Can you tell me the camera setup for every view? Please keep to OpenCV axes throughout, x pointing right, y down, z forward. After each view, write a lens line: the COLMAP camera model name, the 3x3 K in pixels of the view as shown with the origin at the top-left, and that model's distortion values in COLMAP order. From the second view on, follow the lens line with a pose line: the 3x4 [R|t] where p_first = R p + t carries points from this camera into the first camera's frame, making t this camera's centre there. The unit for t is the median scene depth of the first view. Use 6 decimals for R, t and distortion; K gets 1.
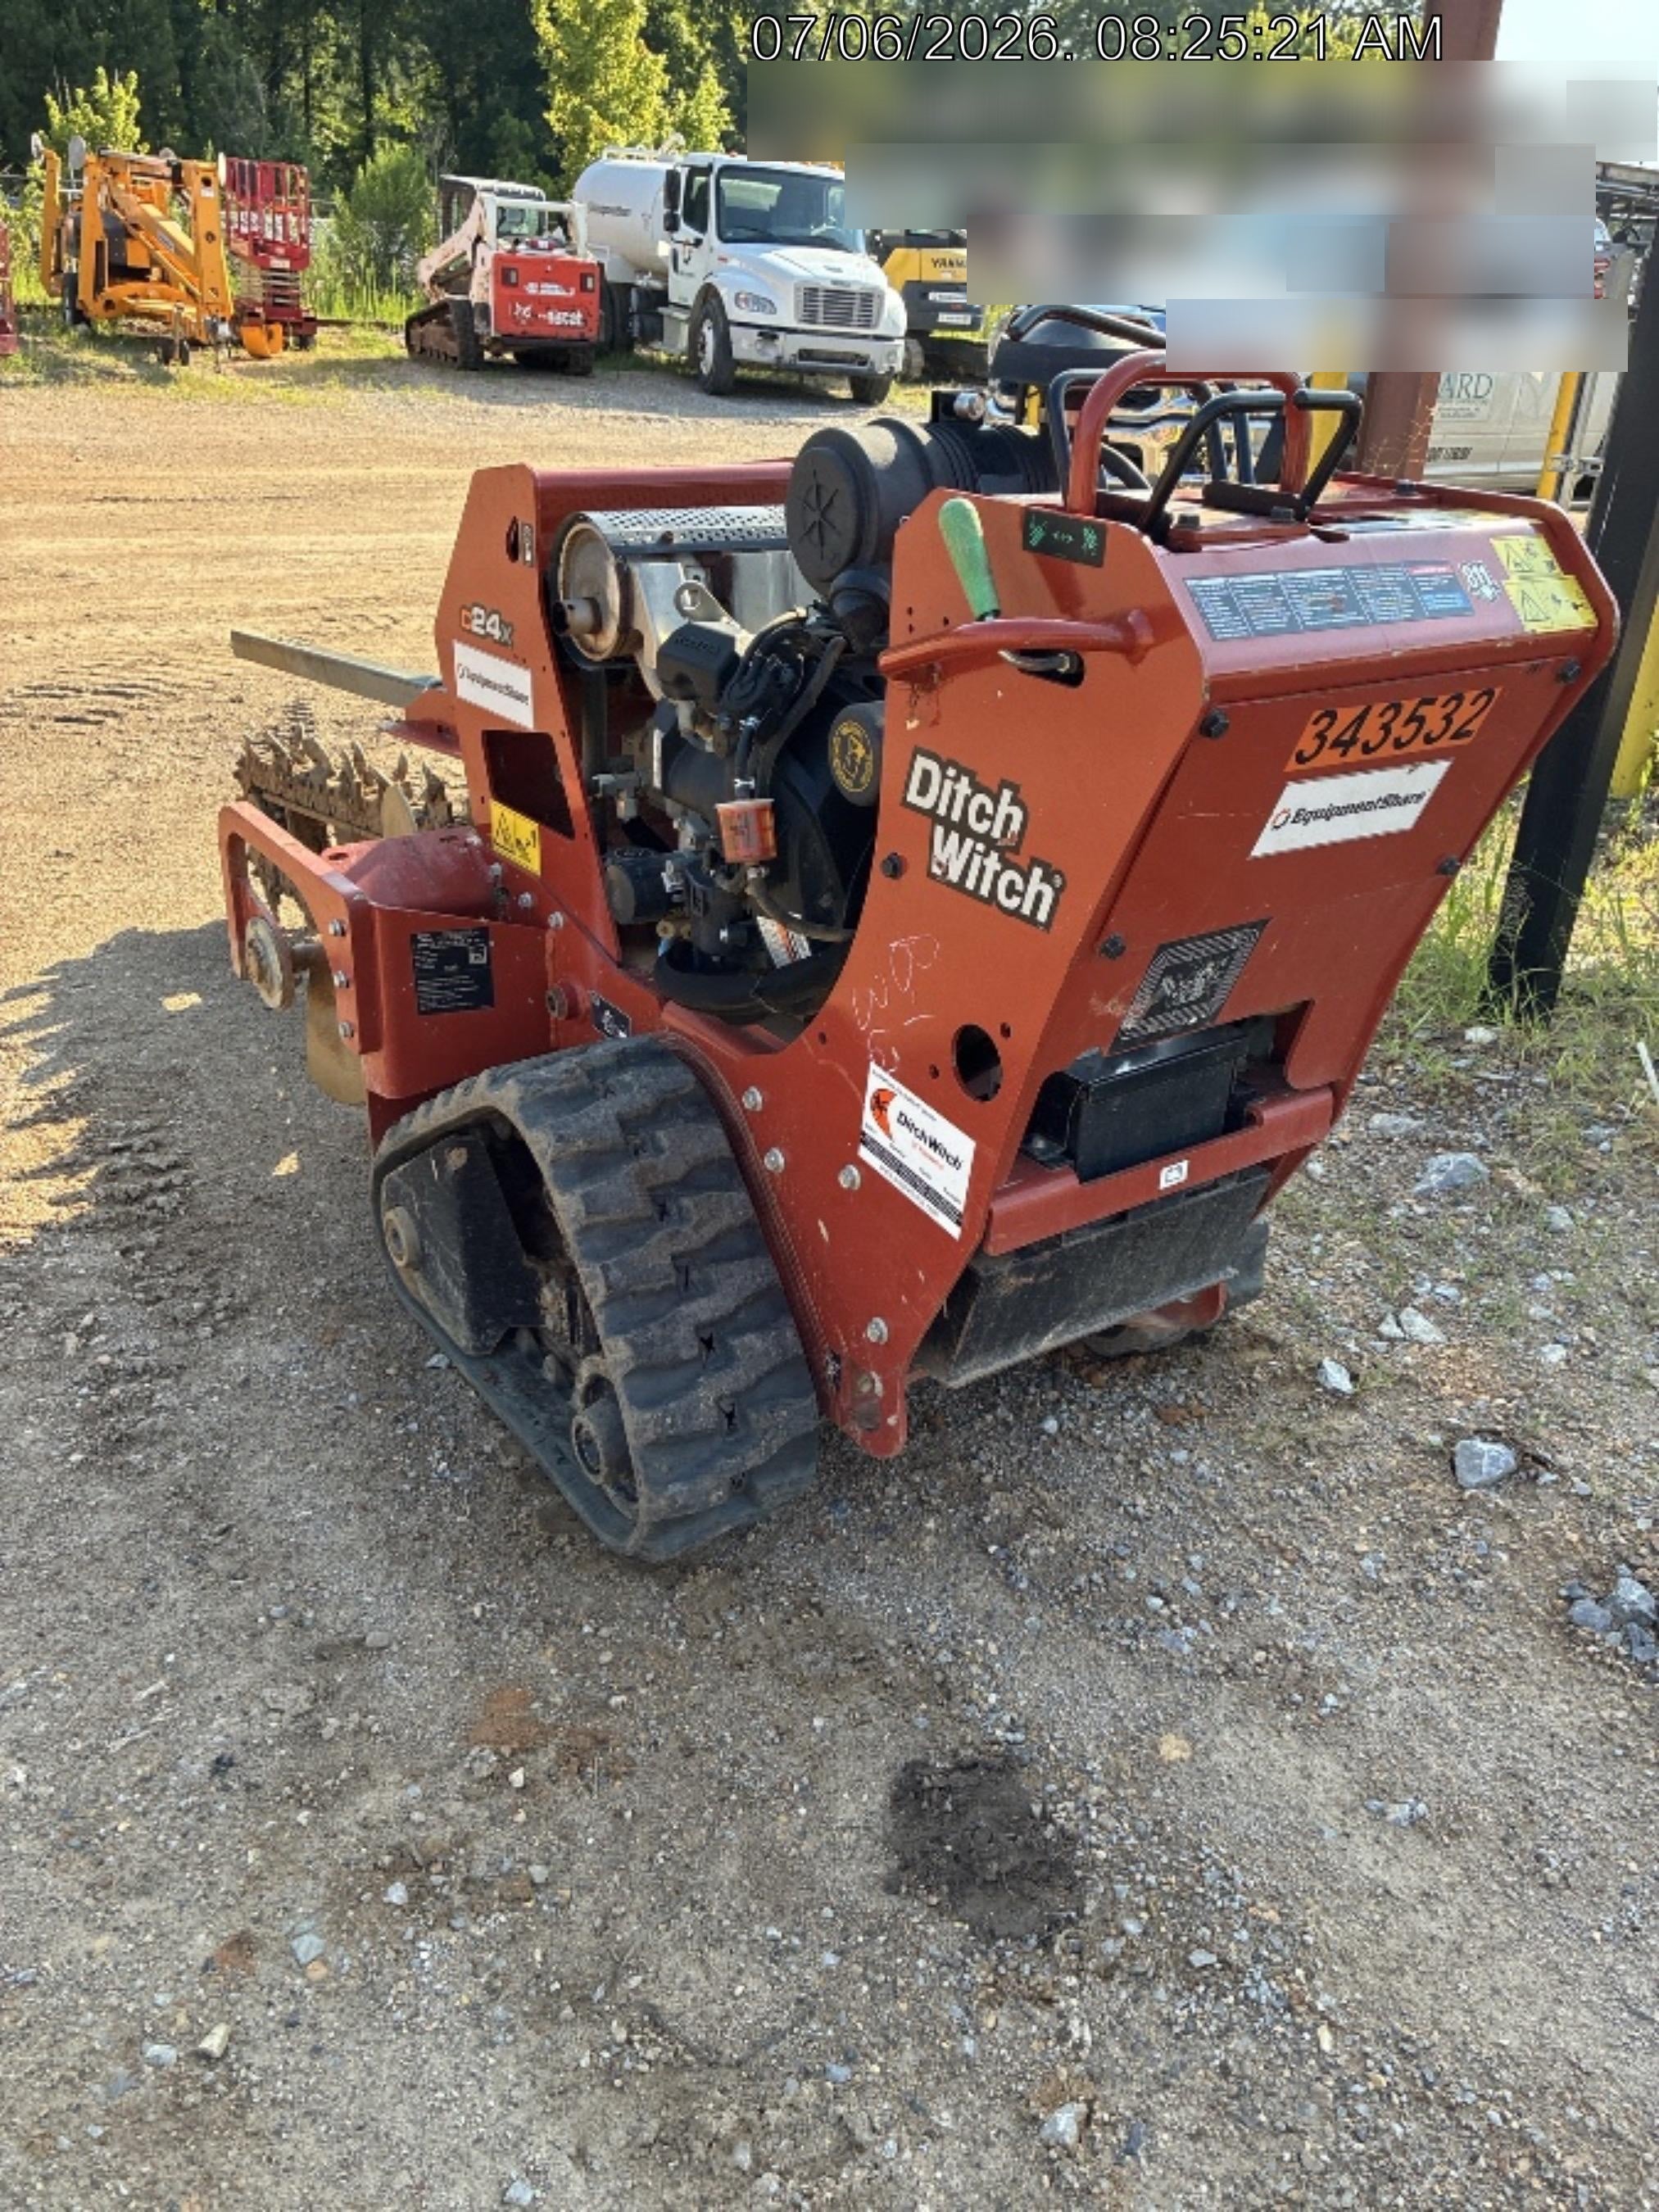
lens RADIAL K [[1695.3, 0, 841.8], [0, 1695.3, 1135.6], [0, 0, 1]] dist [0.015110, -0.000023]
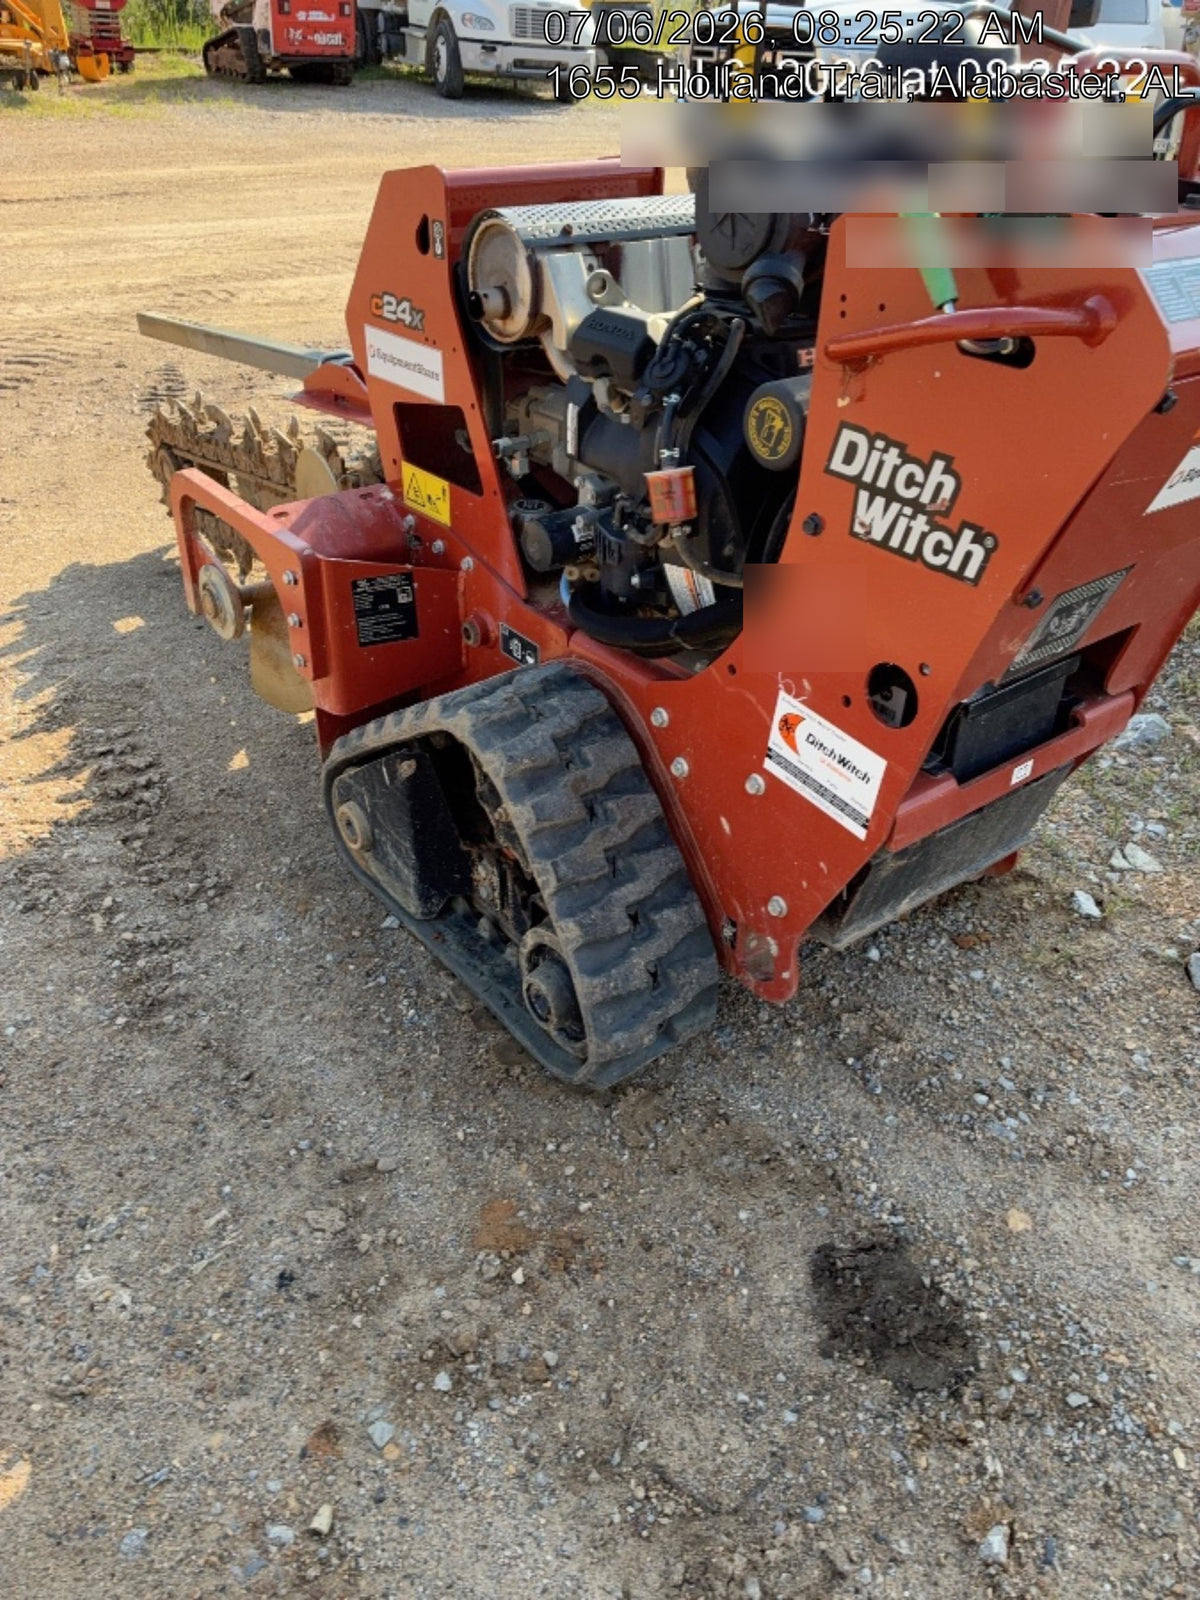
lens RADIAL K [[1236.9, 0, 603.6], [0, 1236.9, 839.9], [0, 0, 1]] dist [0.000476, 0.044159]
pose [[0.999107, -0.037697, 0.019065, -0.124345], [0.034948, 0.991123, 0.128276, -0.053767], [-0.023732, -0.127496, 0.991555, 0.122657]]
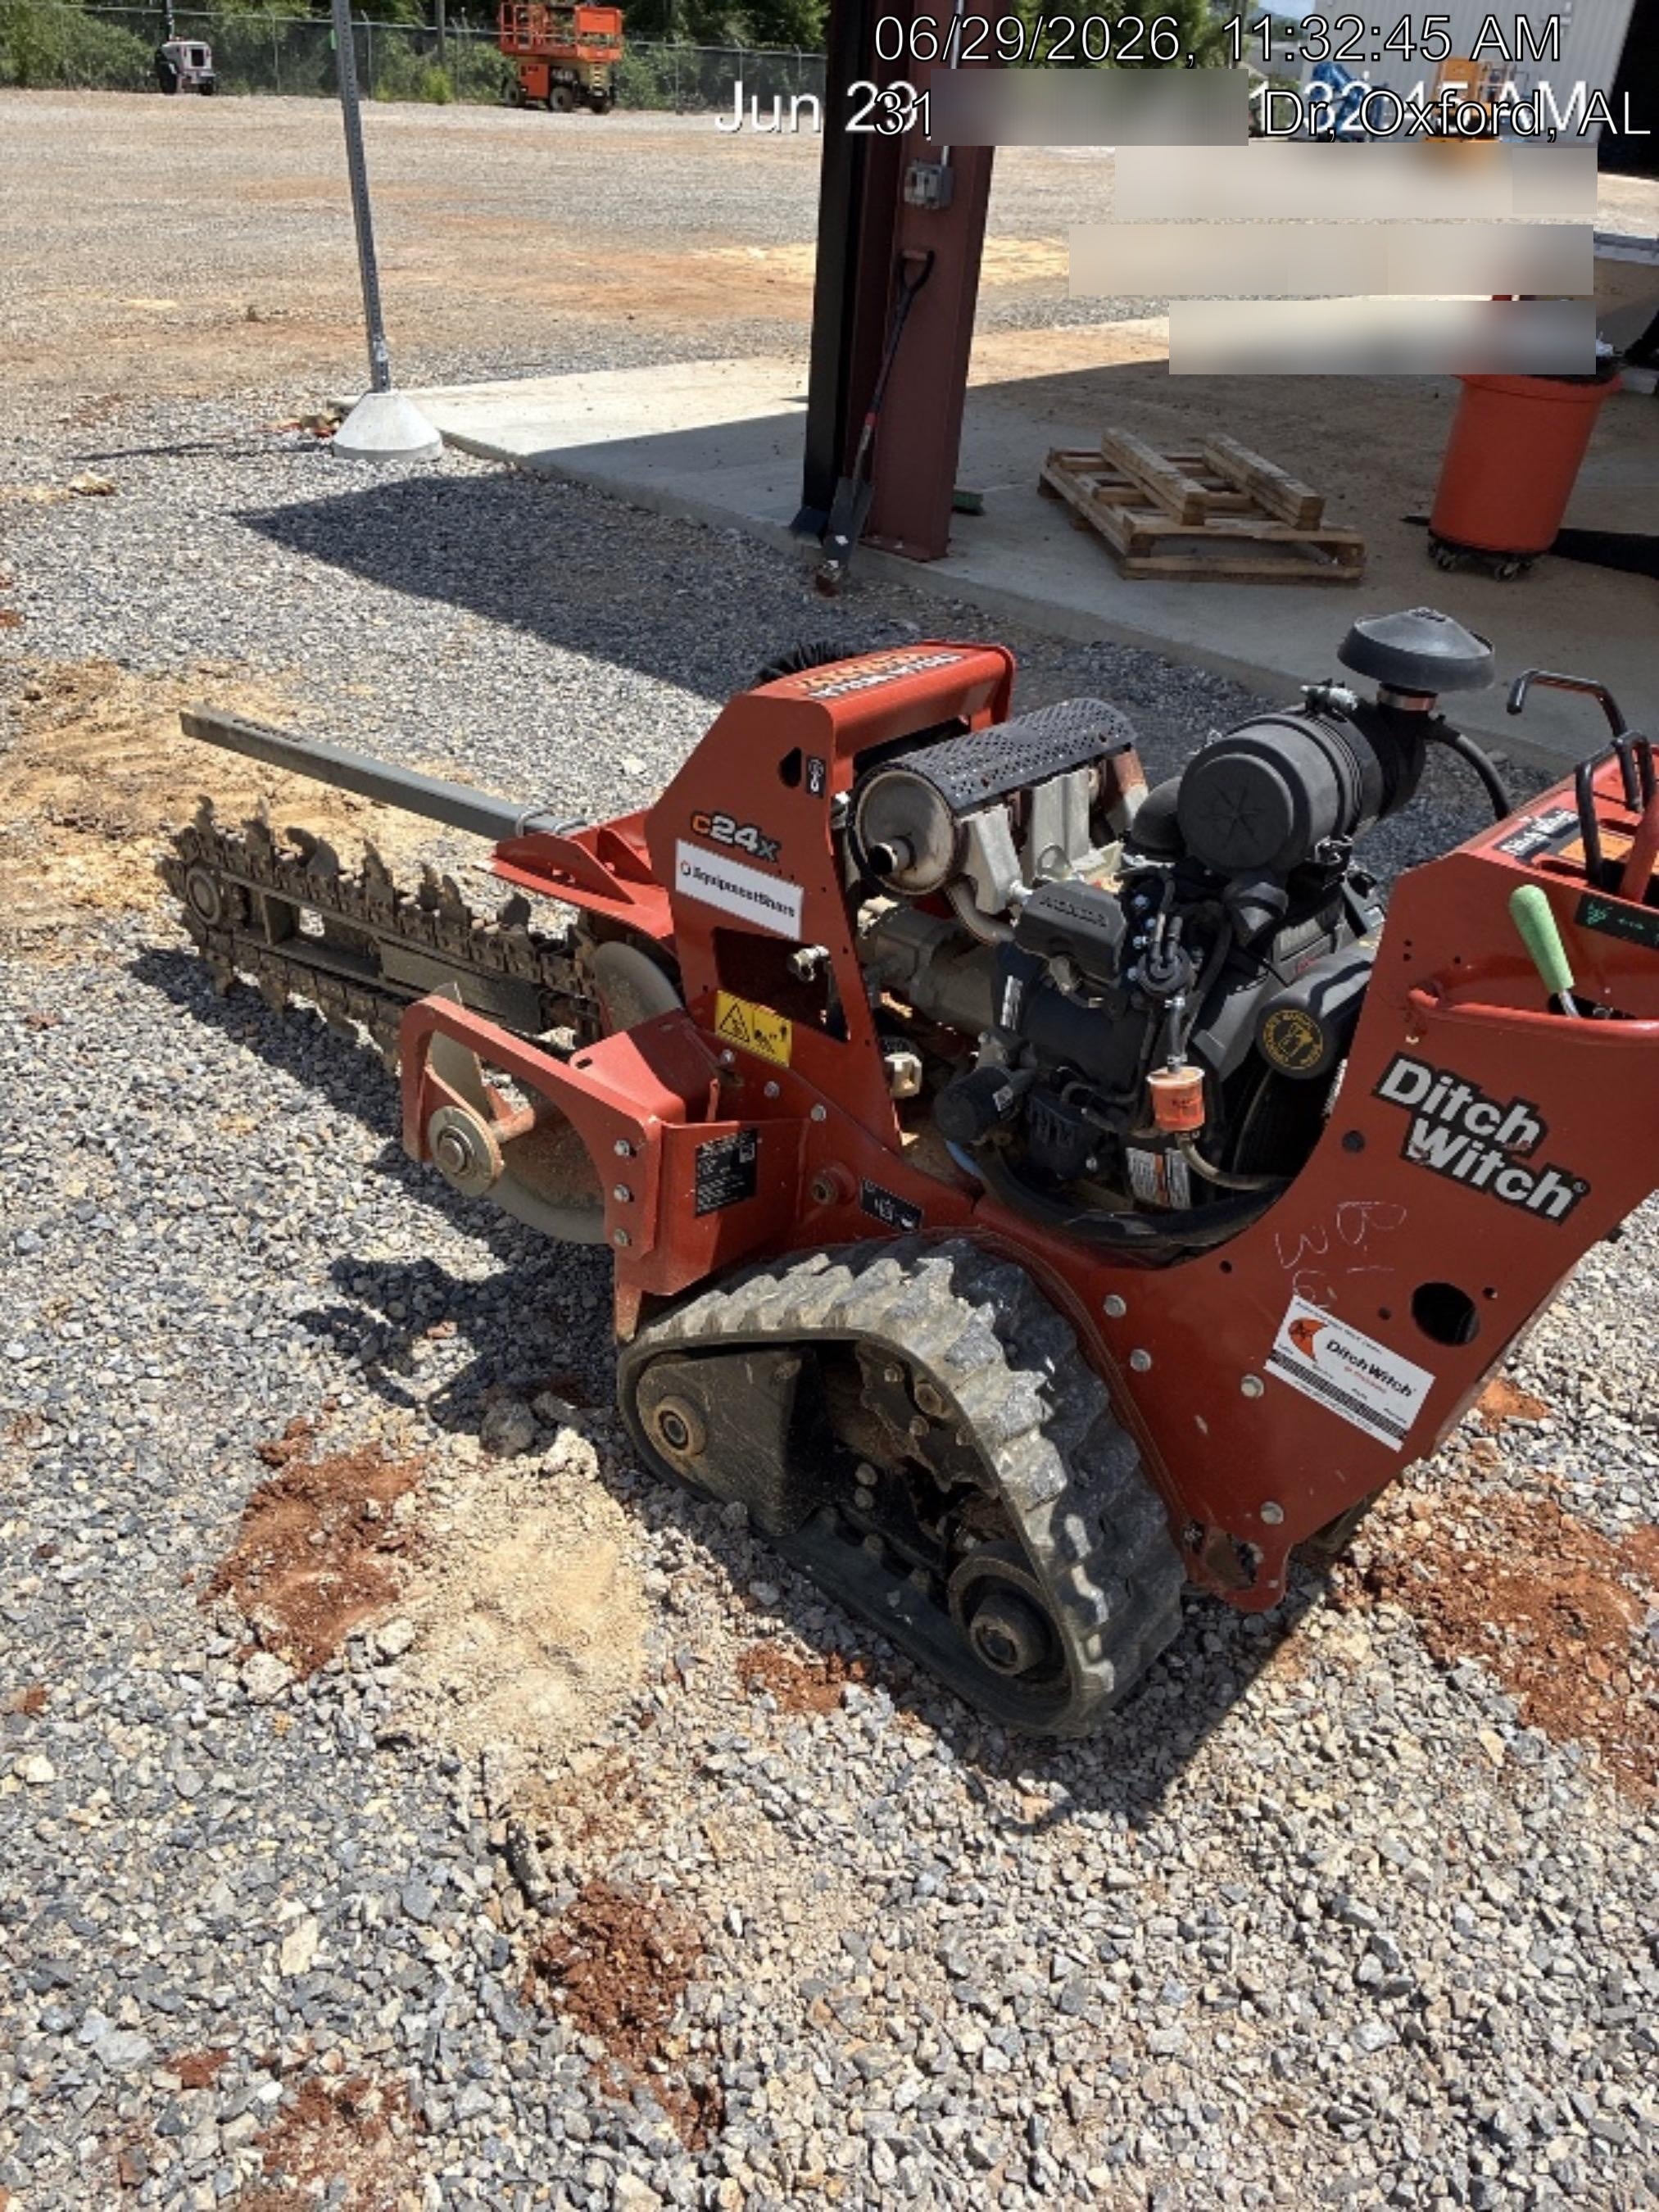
lens RADIAL K [[1695.3, 0, 841.8], [0, 1695.3, 1135.6], [0, 0, 1]] dist [0.015110, -0.000023]
pose [[0.974765, -0.090319, 0.204146, -0.481483], [0.076640, 0.994312, 0.073962, -0.247723], [-0.209665, -0.056449, 0.976142, -0.027982]]
